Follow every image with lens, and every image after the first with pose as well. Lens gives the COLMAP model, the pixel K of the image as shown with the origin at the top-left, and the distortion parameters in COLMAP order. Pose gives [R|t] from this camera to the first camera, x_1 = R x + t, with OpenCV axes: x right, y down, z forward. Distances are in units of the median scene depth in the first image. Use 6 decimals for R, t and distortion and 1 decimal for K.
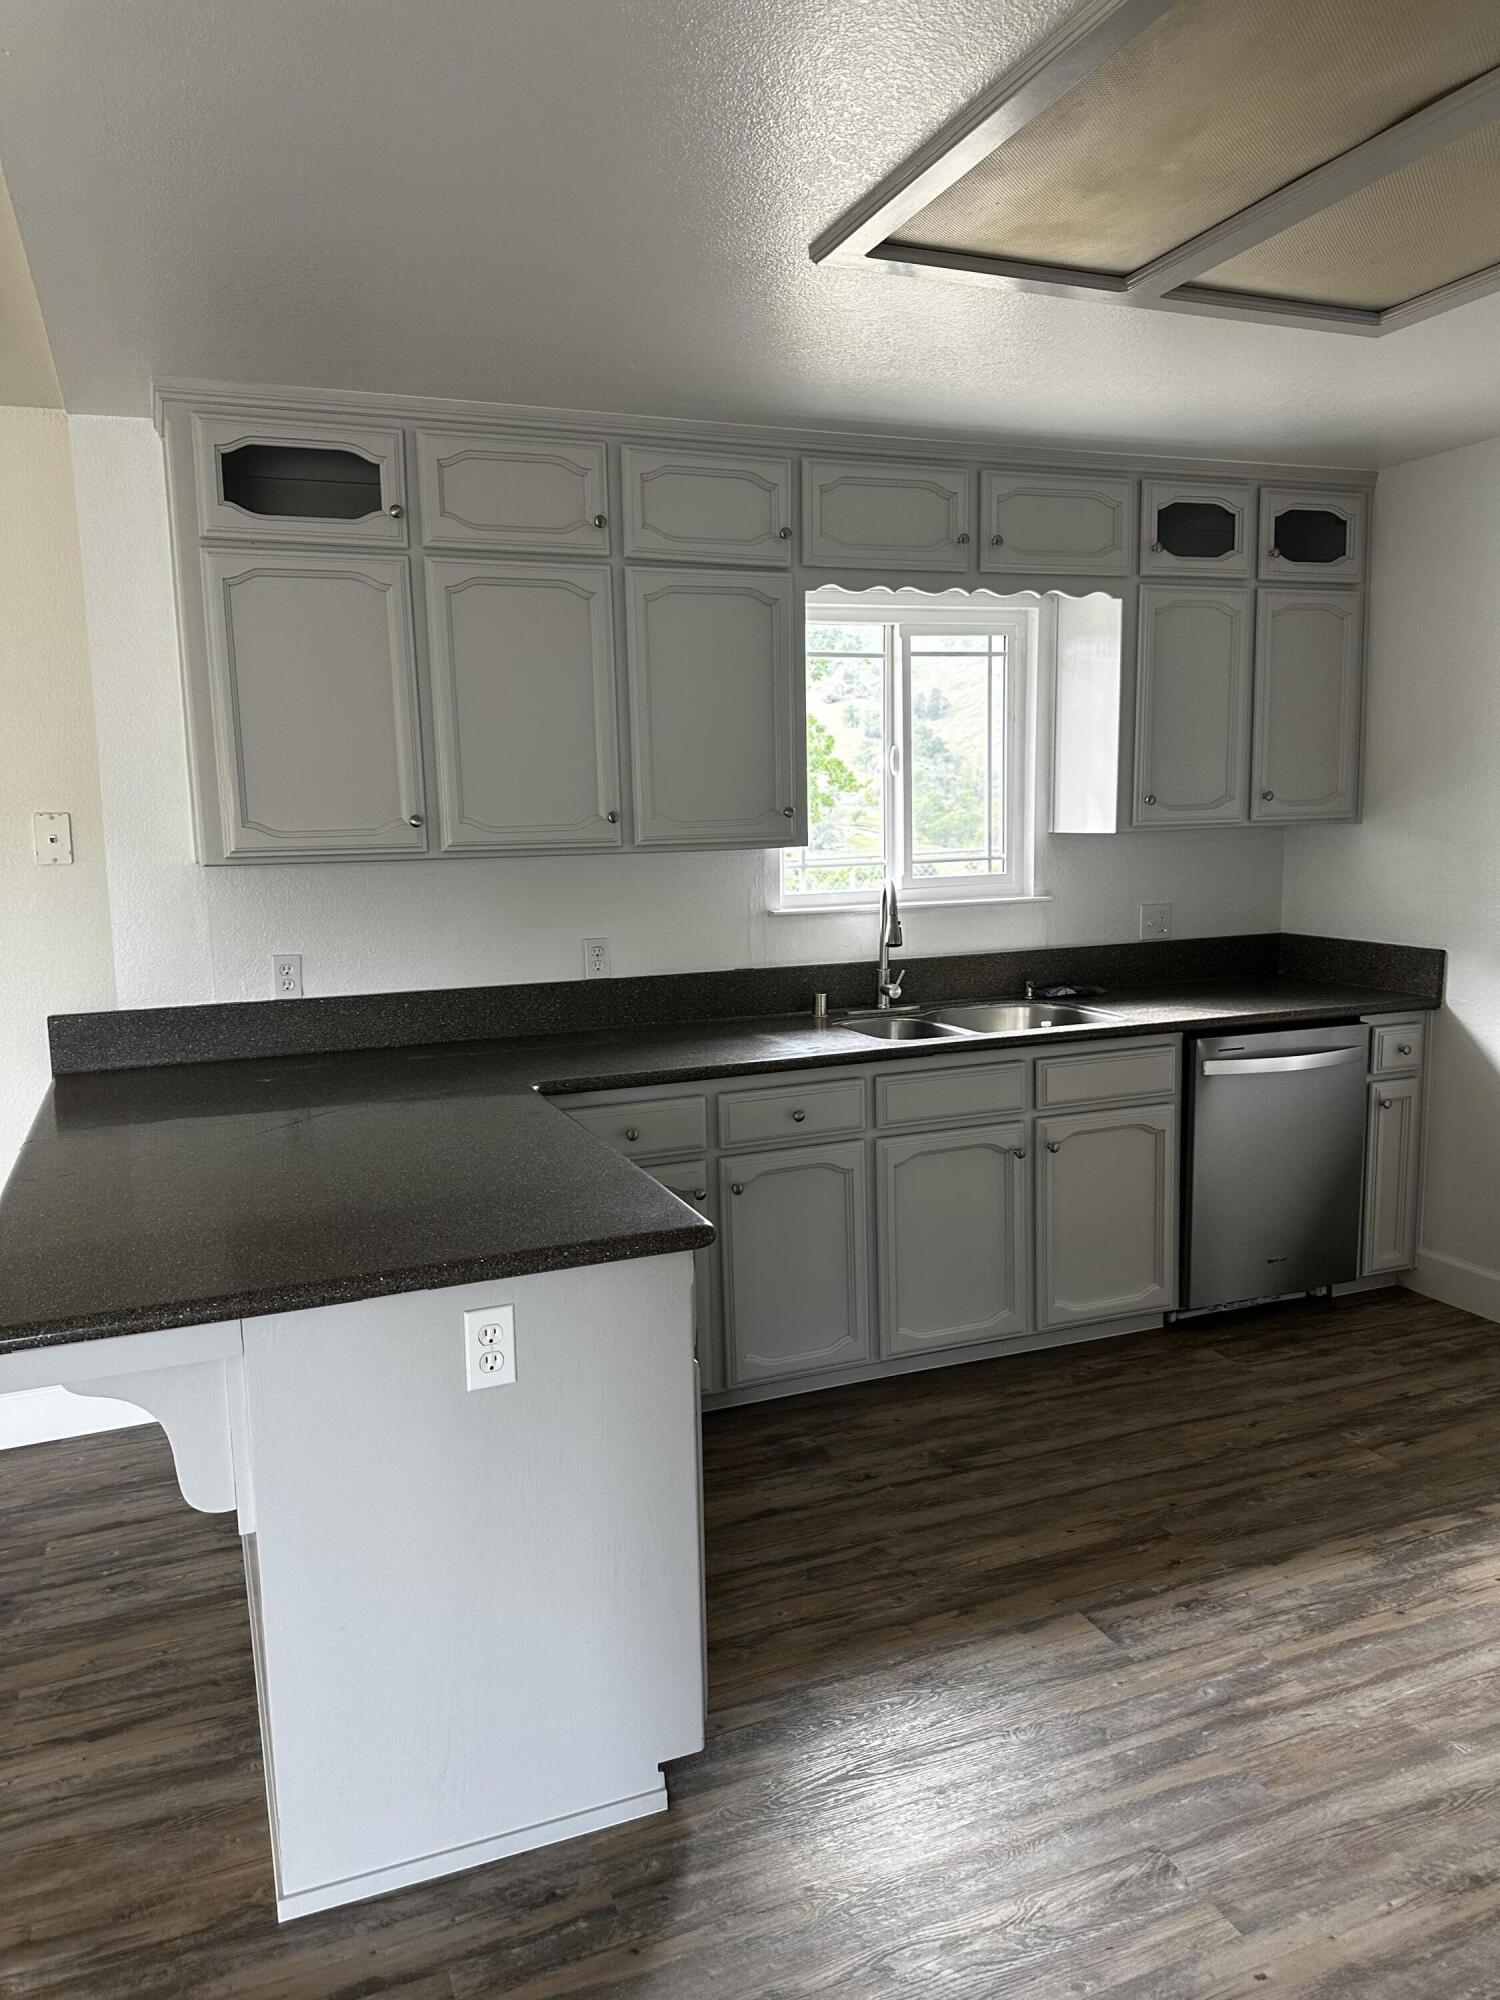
lens RADIAL K [[1404.6, 0, 738.4], [0, 1404.6, 1006.3], [0, 0, 1]] dist [0.050945, -0.064181]
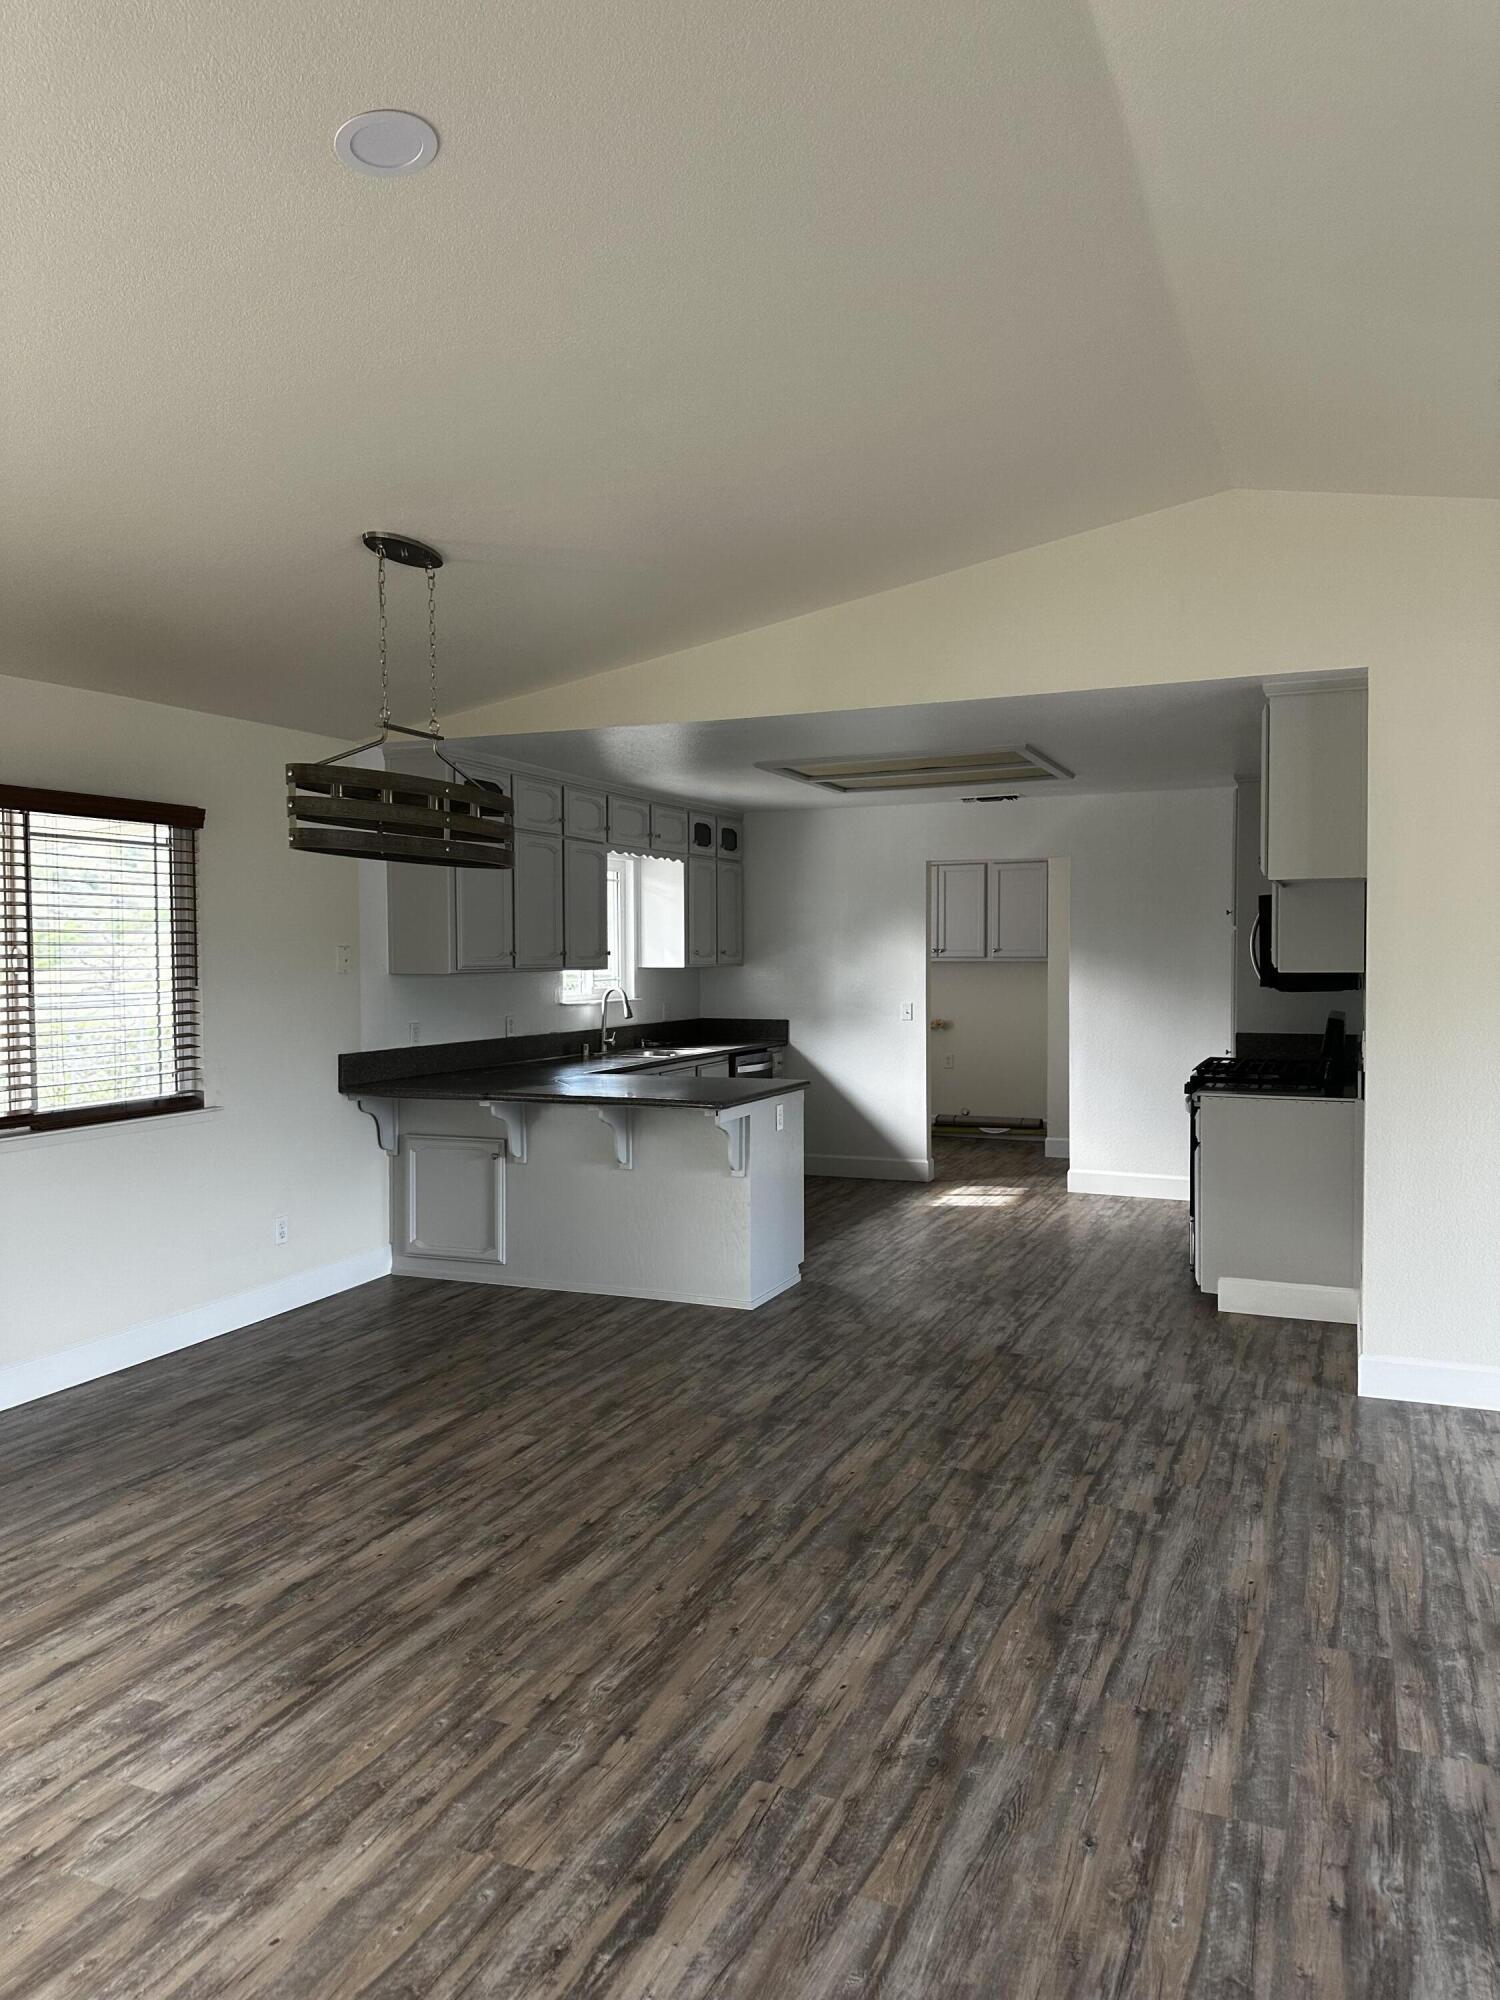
lens RADIAL K [[1404.6, 0, 738.4], [0, 1404.6, 1006.3], [0, 0, 1]] dist [0.050945, -0.064181]
pose [[0.705256, -0.005914, 0.708928, -1.494744], [0.086188, 0.993263, -0.077456, 0.138869], [-0.703695, 0.115727, 0.701014, -0.705003]]
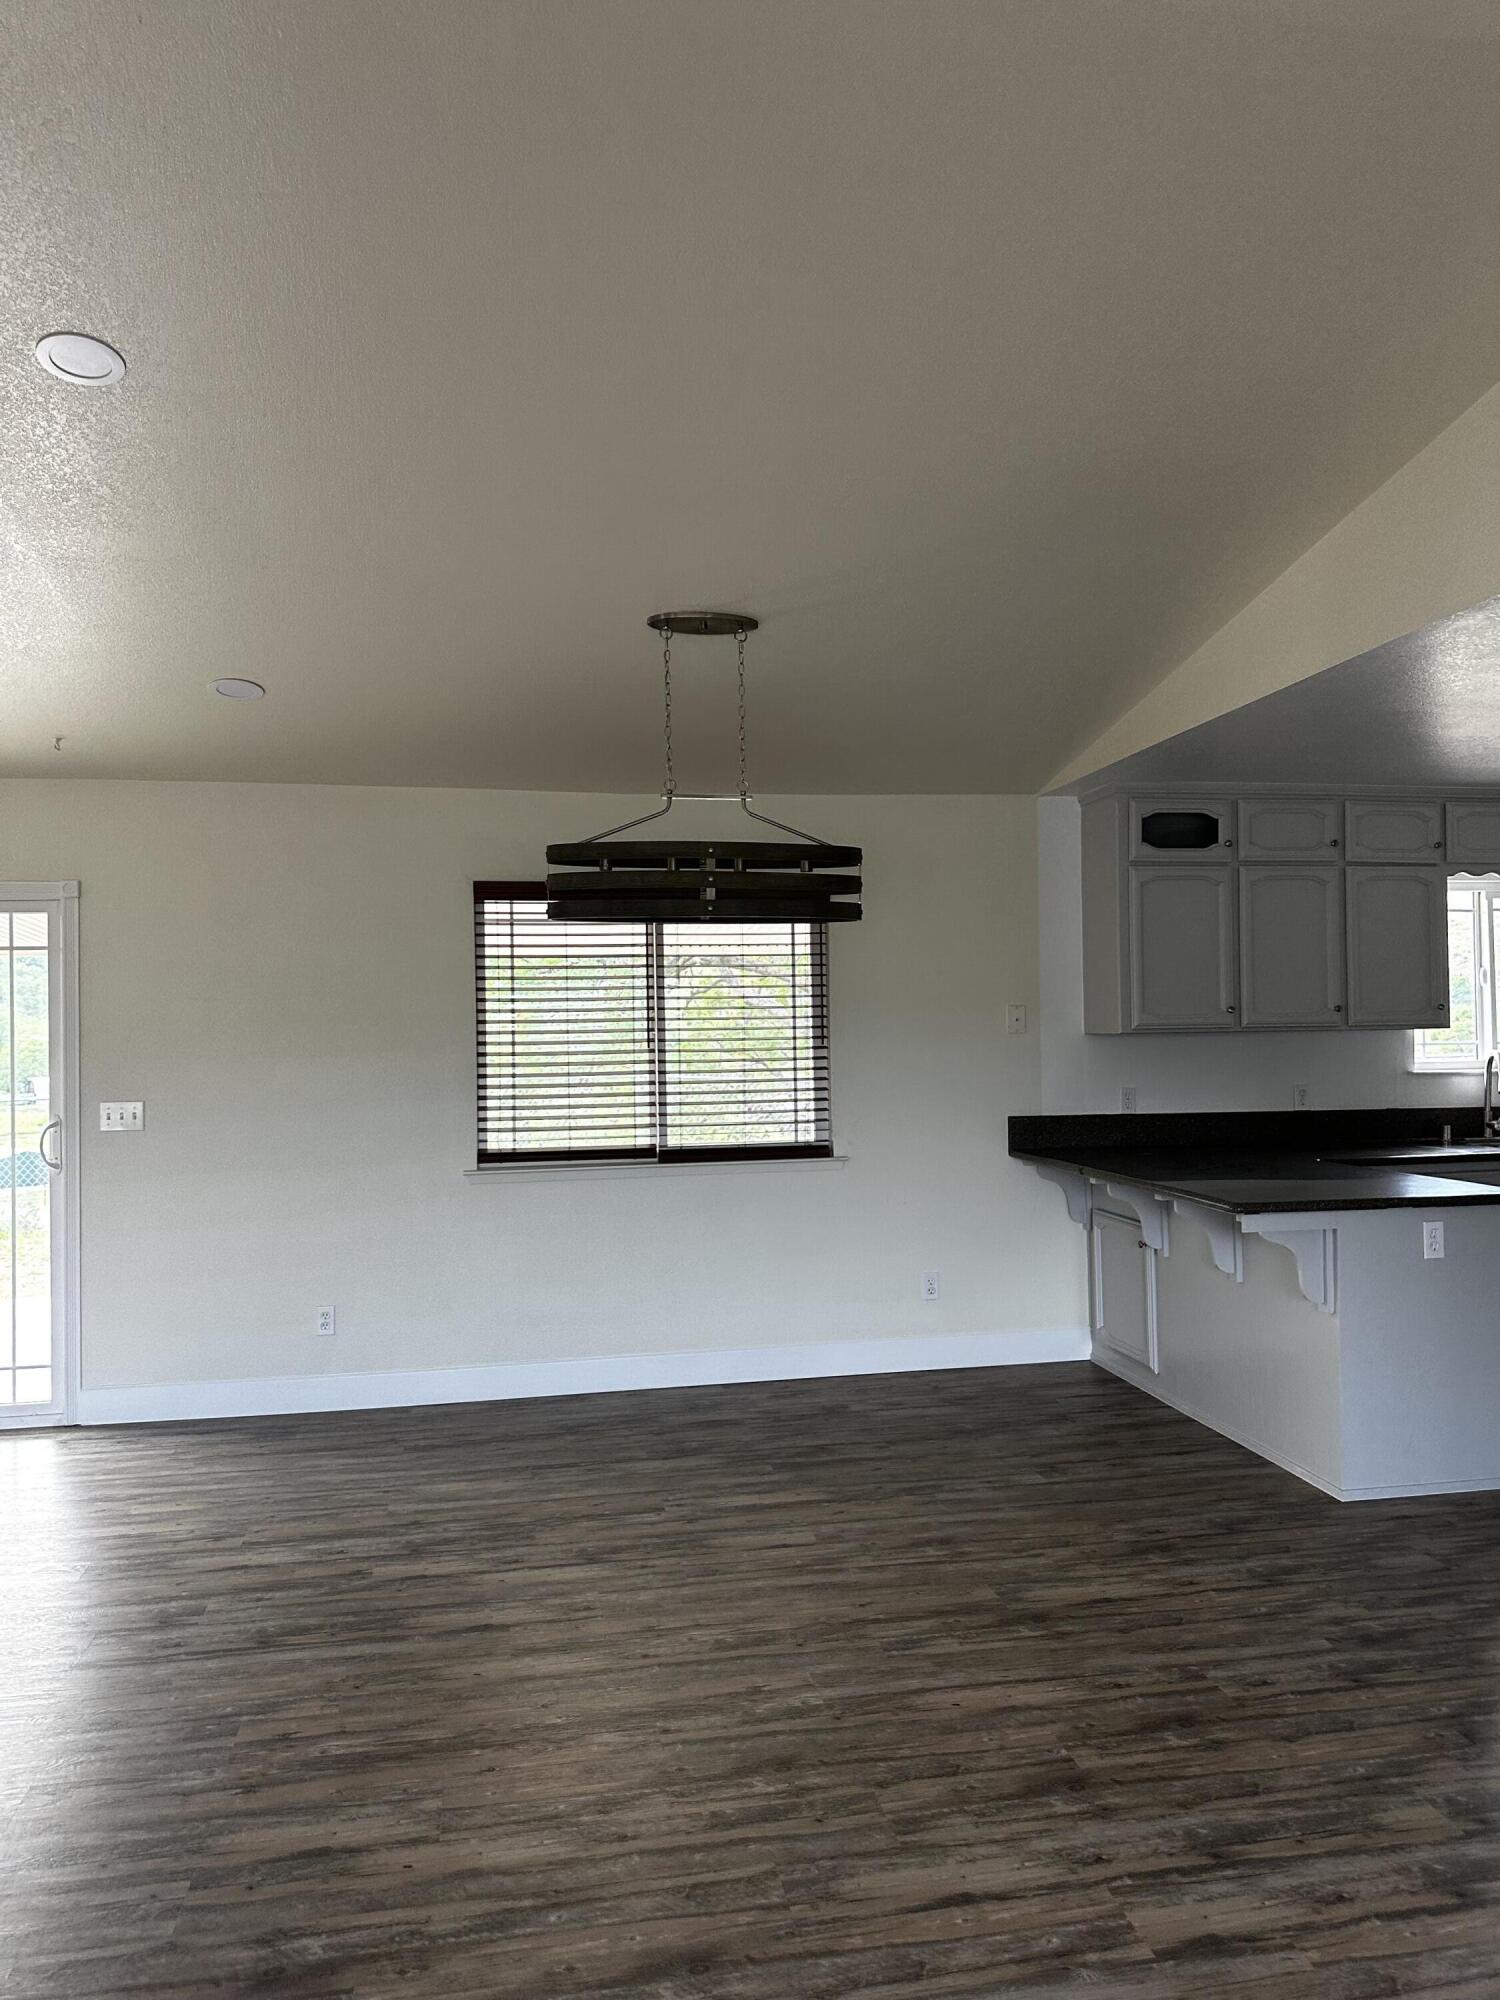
lens RADIAL K [[1415.6, 0, 750.0], [0, 1415.6, 1000.0], [0, 0, 1]] dist [0.080020, -0.086243]
pose [[0.981406, 0.008507, -0.191753, -0.485075], [-0.037464, 0.988293, -0.147897, 0.146687], [0.188250, 0.152331, 0.970236, -0.871836]]
